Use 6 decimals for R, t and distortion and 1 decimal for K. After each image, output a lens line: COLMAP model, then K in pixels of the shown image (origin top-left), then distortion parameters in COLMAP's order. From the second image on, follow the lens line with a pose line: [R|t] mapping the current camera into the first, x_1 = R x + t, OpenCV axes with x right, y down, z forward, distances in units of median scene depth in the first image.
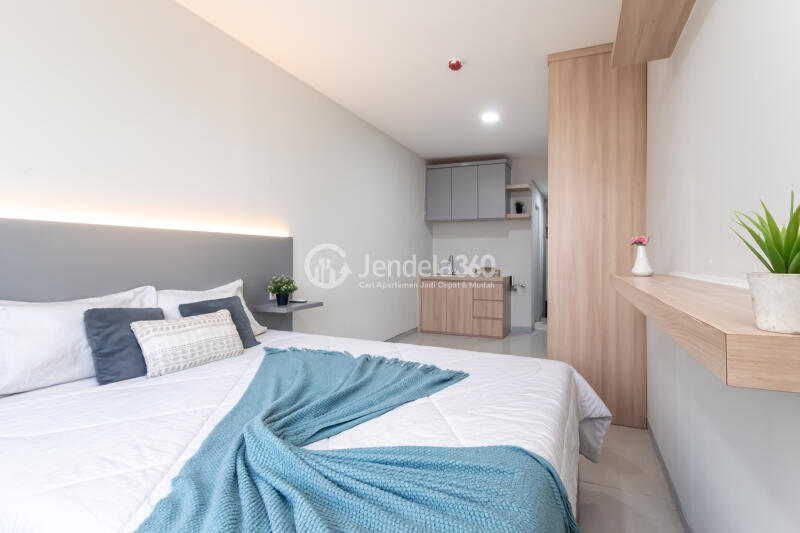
lens RADIAL K [[379.0, 0, 419.4], [0, 379.0, 246.8], [0, 0, 1]] dist [-0.001363, 0.000030]
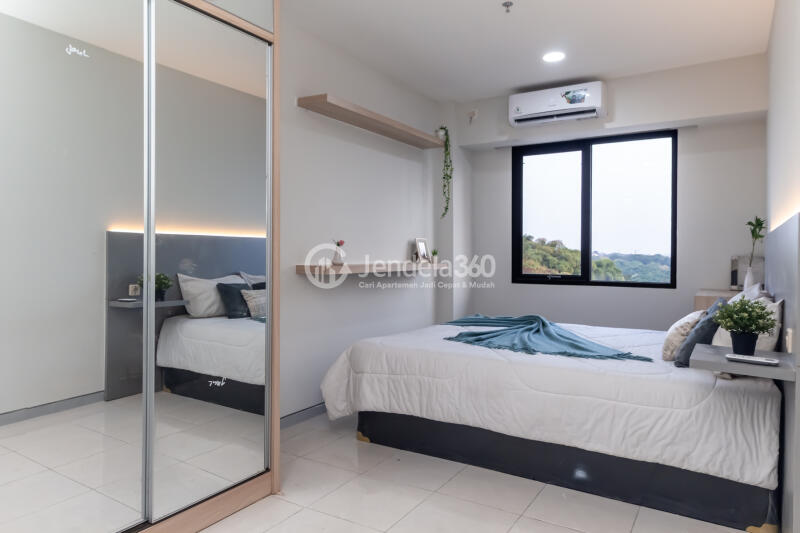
lens RADIAL K [[545.8, 0, 398.1], [0, 545.8, 251.3], [0, 0, 1]] dist [0.060742, -0.000118]
pose [[-0.990832, -0.010682, 0.134675, 0.057918], [-0.014711, 0.999472, -0.028956, 0.062865], [-0.134294, -0.030671, -0.990467, 2.826074]]
